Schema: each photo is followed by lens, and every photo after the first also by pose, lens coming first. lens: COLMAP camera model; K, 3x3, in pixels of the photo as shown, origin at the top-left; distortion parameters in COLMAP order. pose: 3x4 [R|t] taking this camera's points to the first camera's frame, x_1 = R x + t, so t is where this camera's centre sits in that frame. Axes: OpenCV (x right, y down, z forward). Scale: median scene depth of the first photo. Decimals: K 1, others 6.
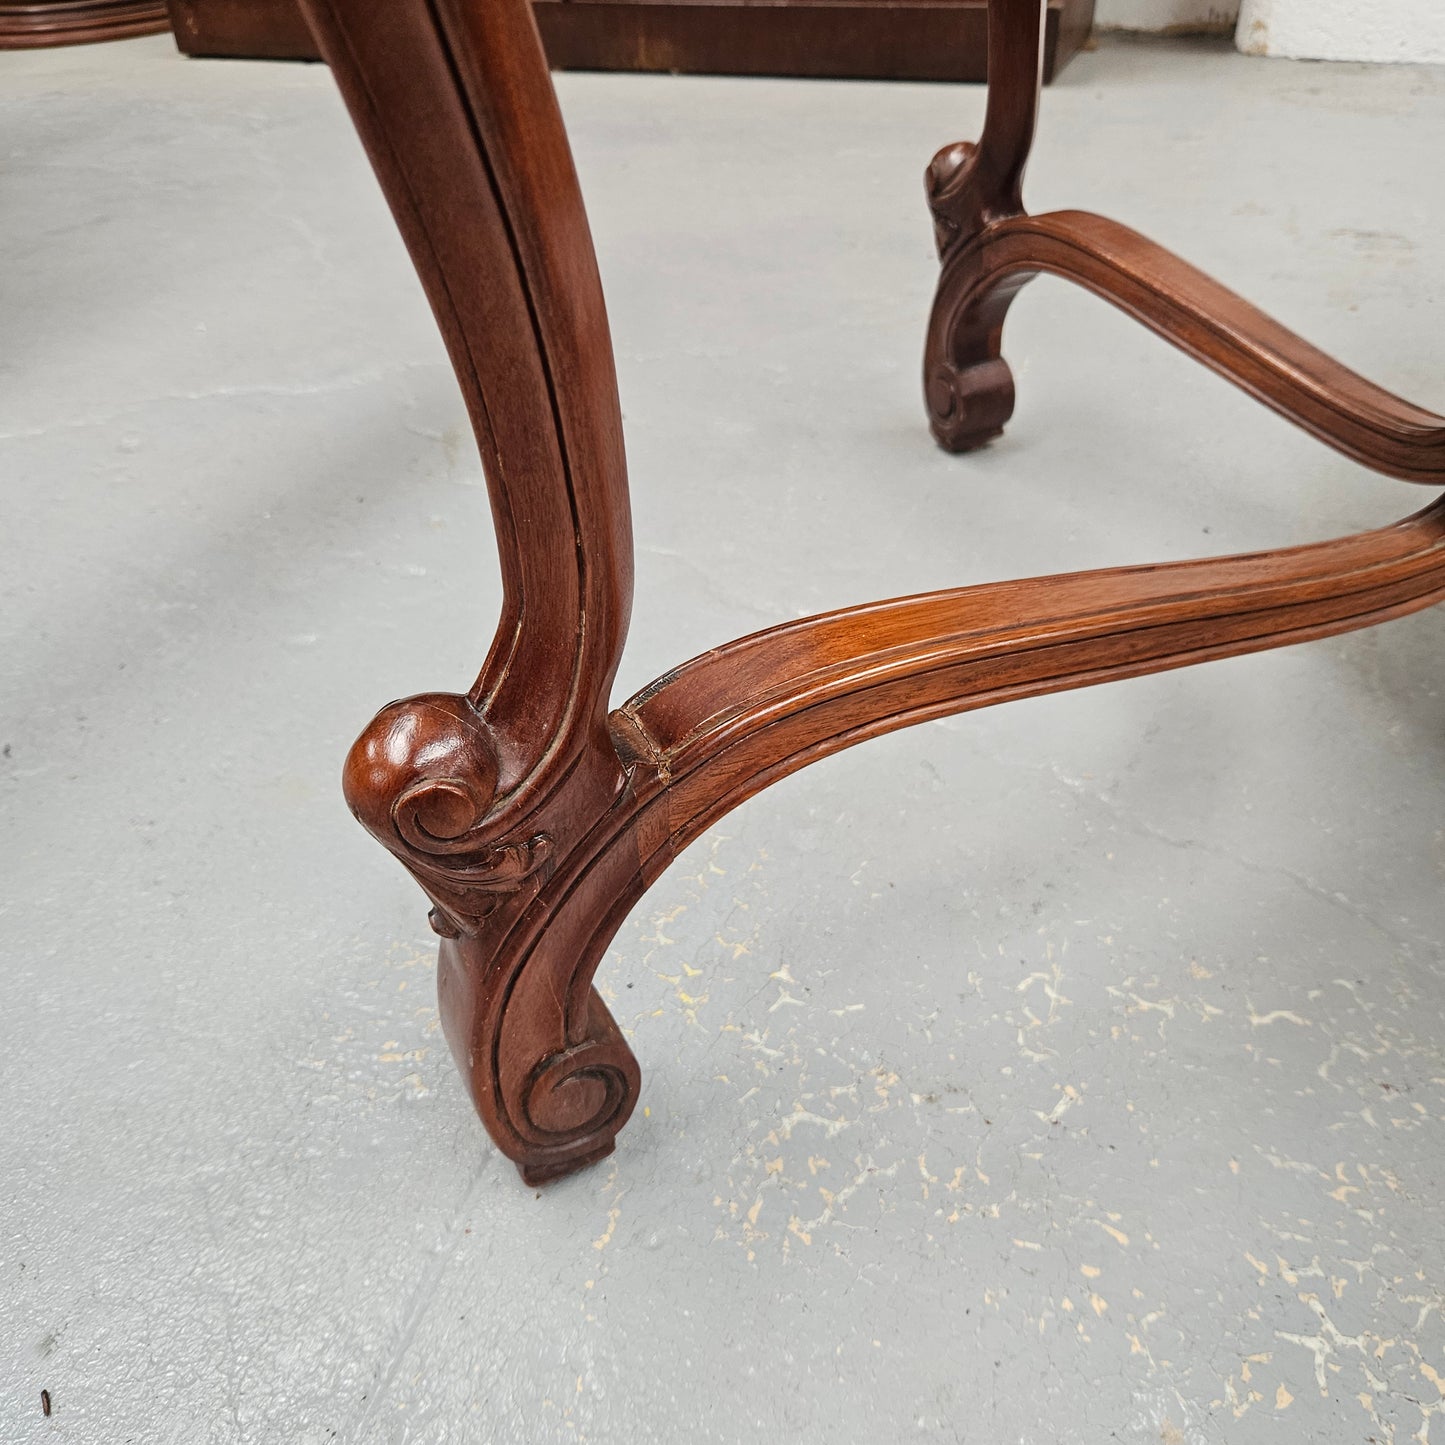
lens RADIAL K [[1326.0, 0, 719.8], [0, 1326.0, 702.4], [0, 0, 1]] dist [0.053693, -0.069445]
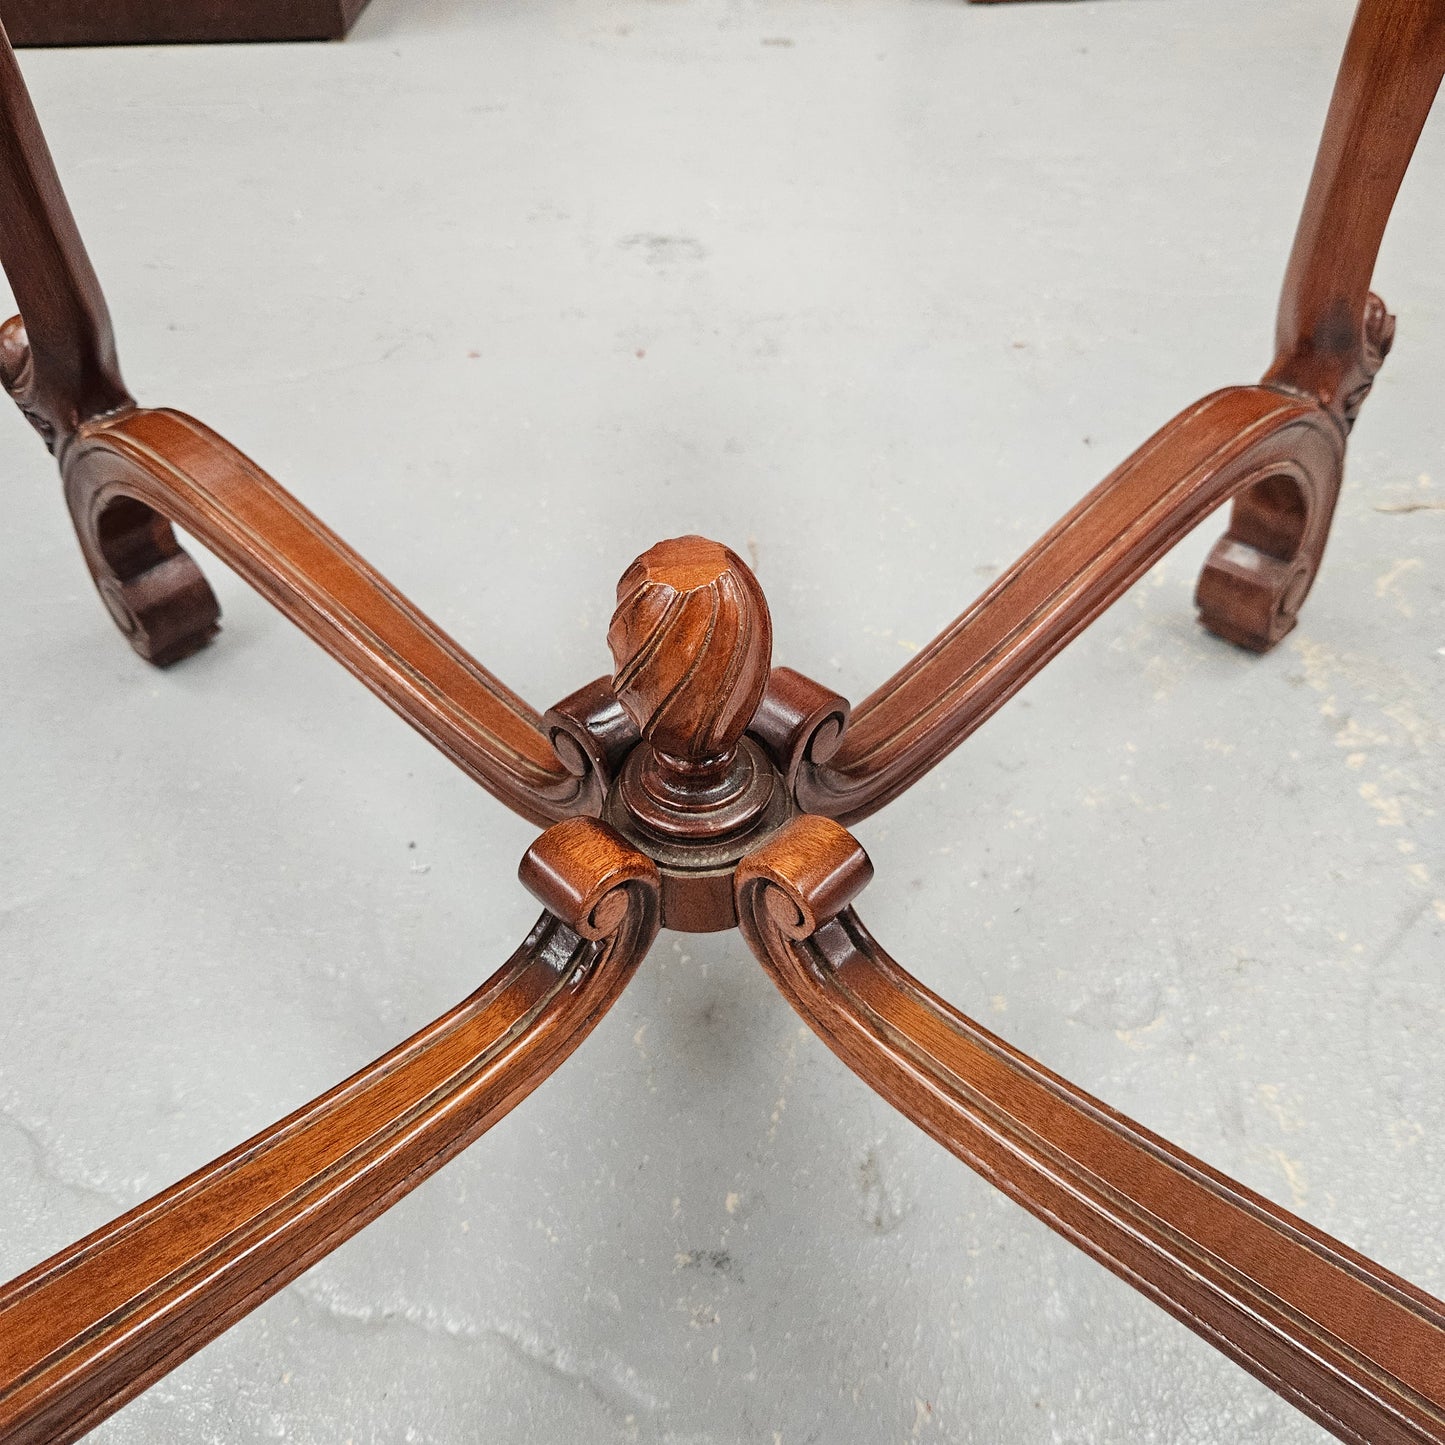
lens RADIAL K [[1326.0, 0, 719.8], [0, 1326.0, 702.4], [0, 0, 1]] dist [0.053693, -0.069445]
pose [[0.927697, -0.224646, 0.298183, 0.462620], [0.196884, 0.972994, 0.120499, -0.376180], [-0.317200, -0.053079, 0.946872, 0.246286]]
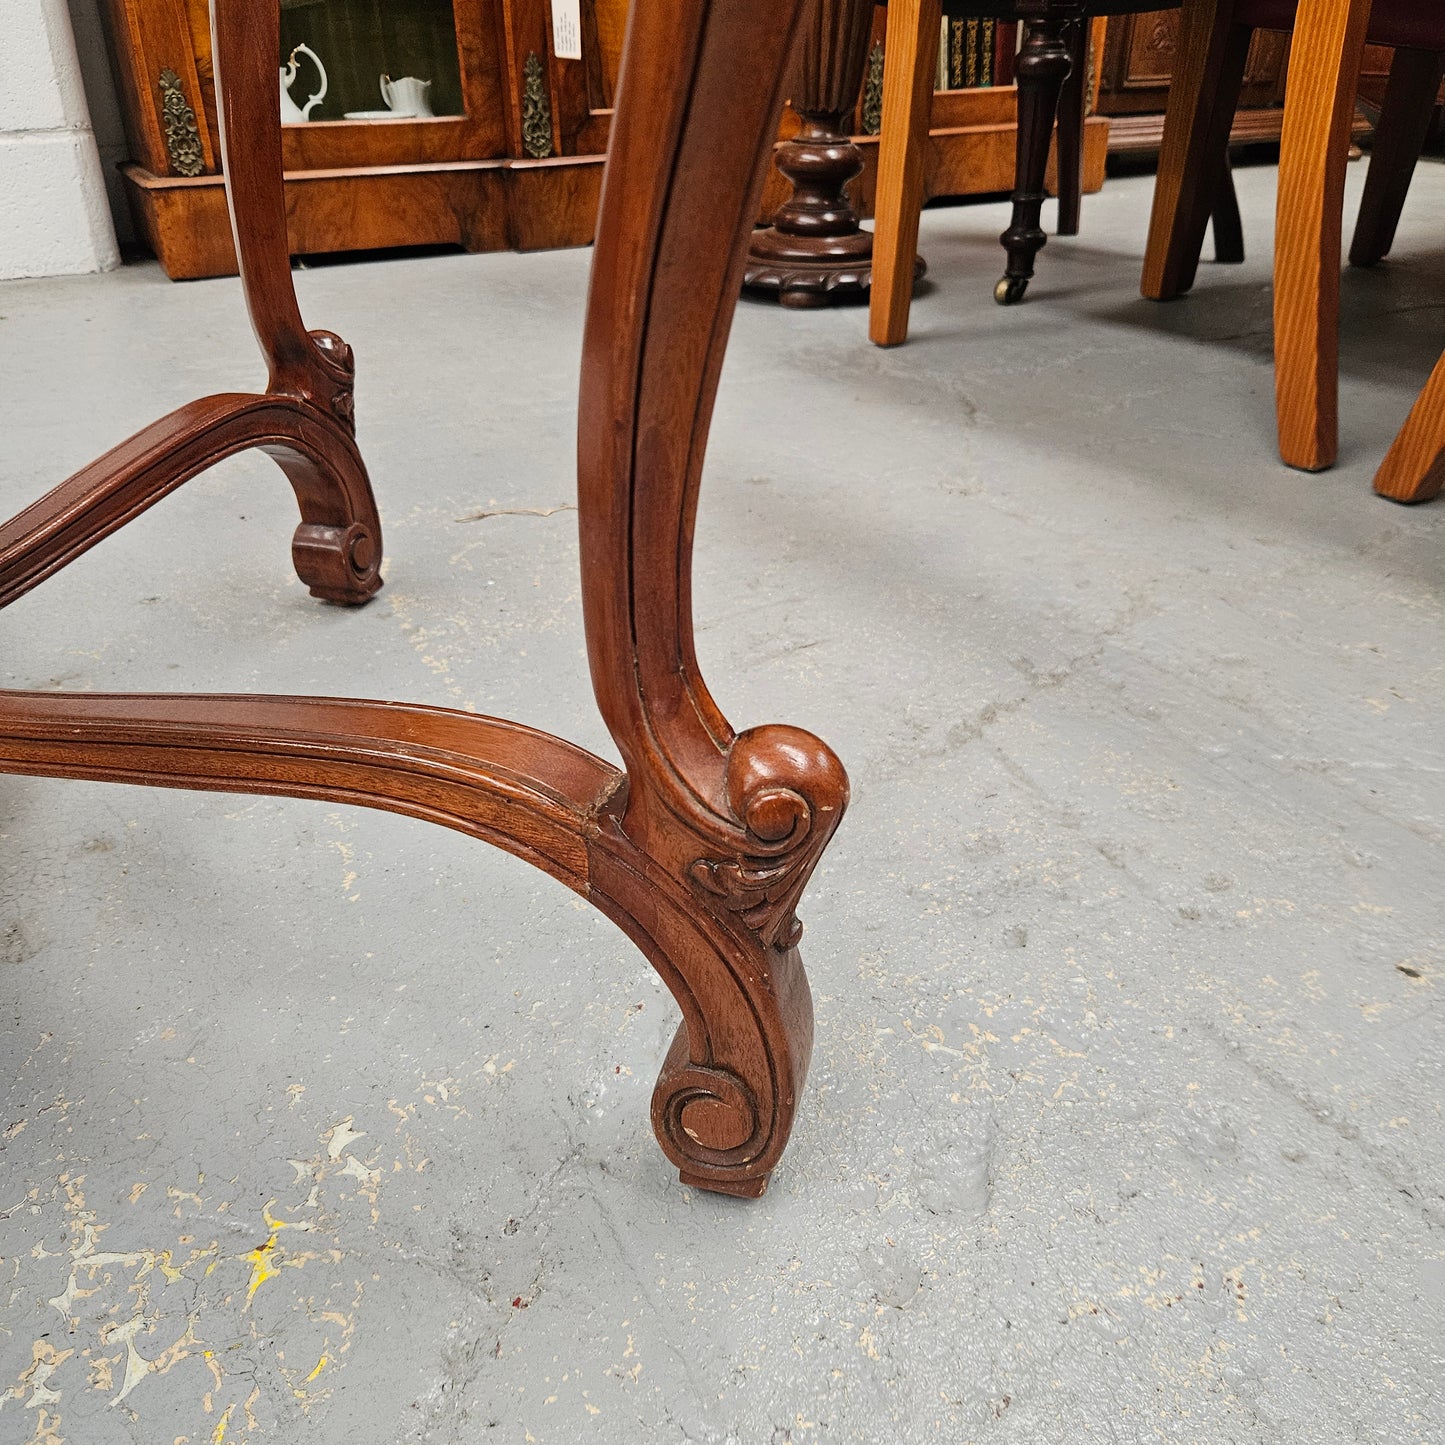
lens RADIAL K [[1308.2, 0, 721.5], [0, 1308.2, 706.7], [0, 0, 1]] dist [0.065601, -0.069856]
pose [[0.658284, -0.328982, 0.677077, 0.442096], [0.415164, 0.908953, 0.038006, 0.171022], [-0.627935, 0.256079, 0.734930, -0.309182]]
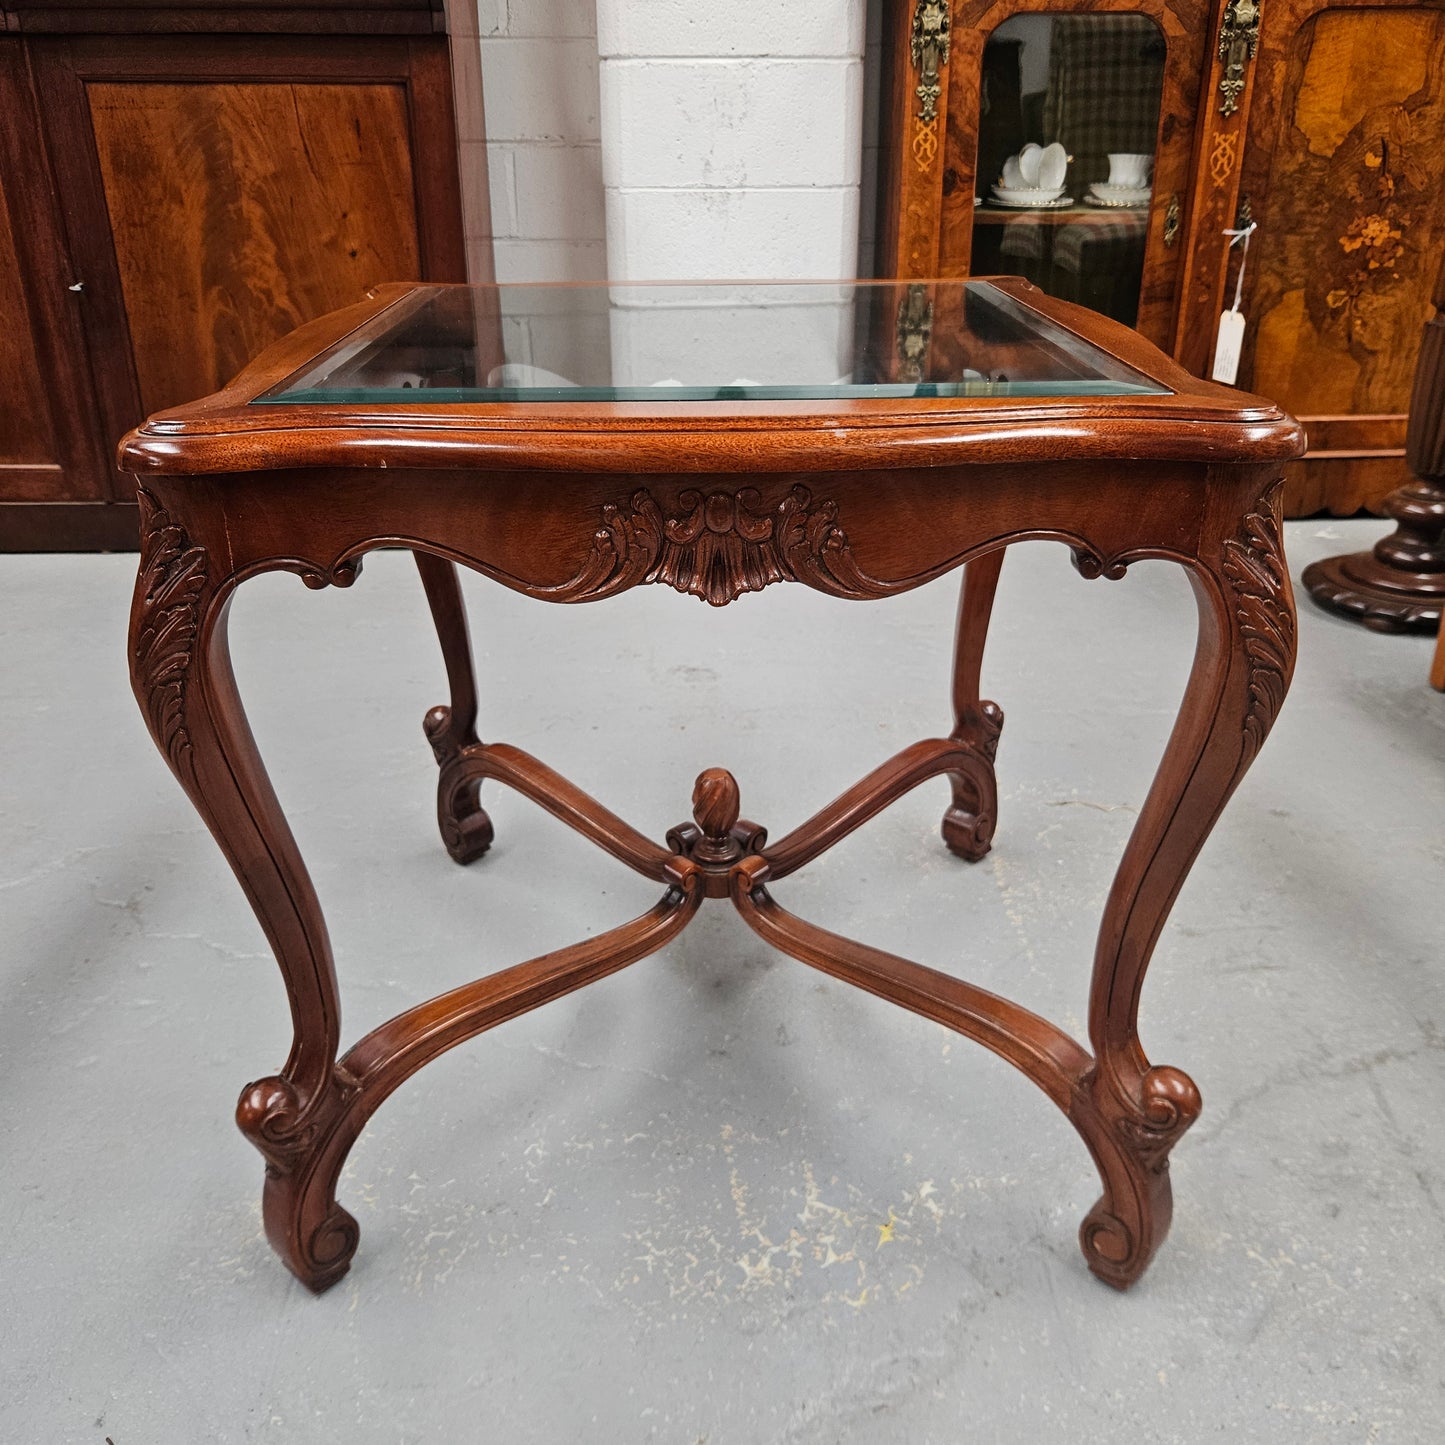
lens RADIAL K [[1301.1, 0, 724.6], [0, 1301.1, 695.6], [0, 0, 1]] dist [0.062544, -0.069196]
pose [[0.928621, -0.119913, 0.351119, -0.147247], [0.188901, 0.967302, -0.169245, -0.093028], [-0.319343, 0.223491, 0.920908, -1.353541]]
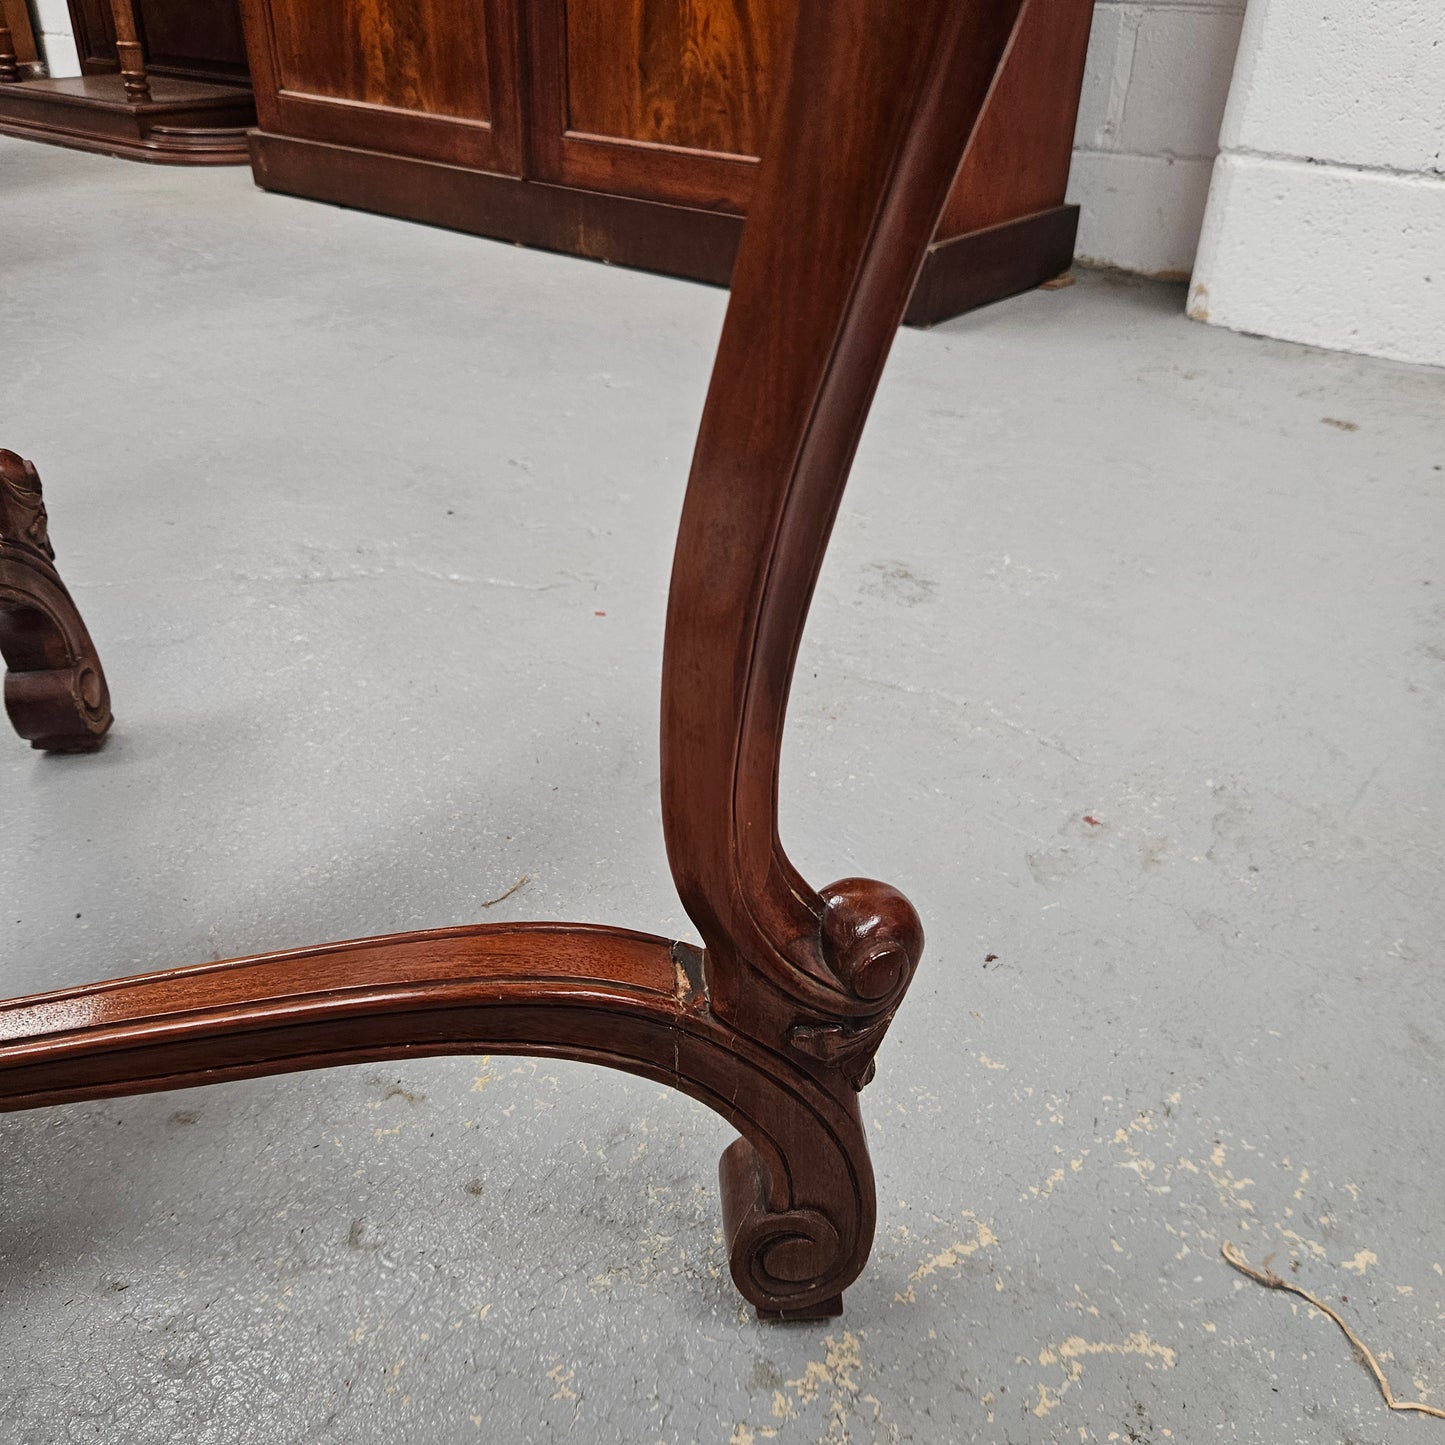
lens RADIAL K [[1308.2, 0, 721.5], [0, 1308.2, 706.7], [0, 0, 1]] dist [0.065601, -0.069856]
pose [[0.942783, 0.206533, -0.261734, 1.640870], [-0.223596, 0.973985, -0.036839, -0.555839], [0.247316, 0.093254, 0.964437, 0.415014]]
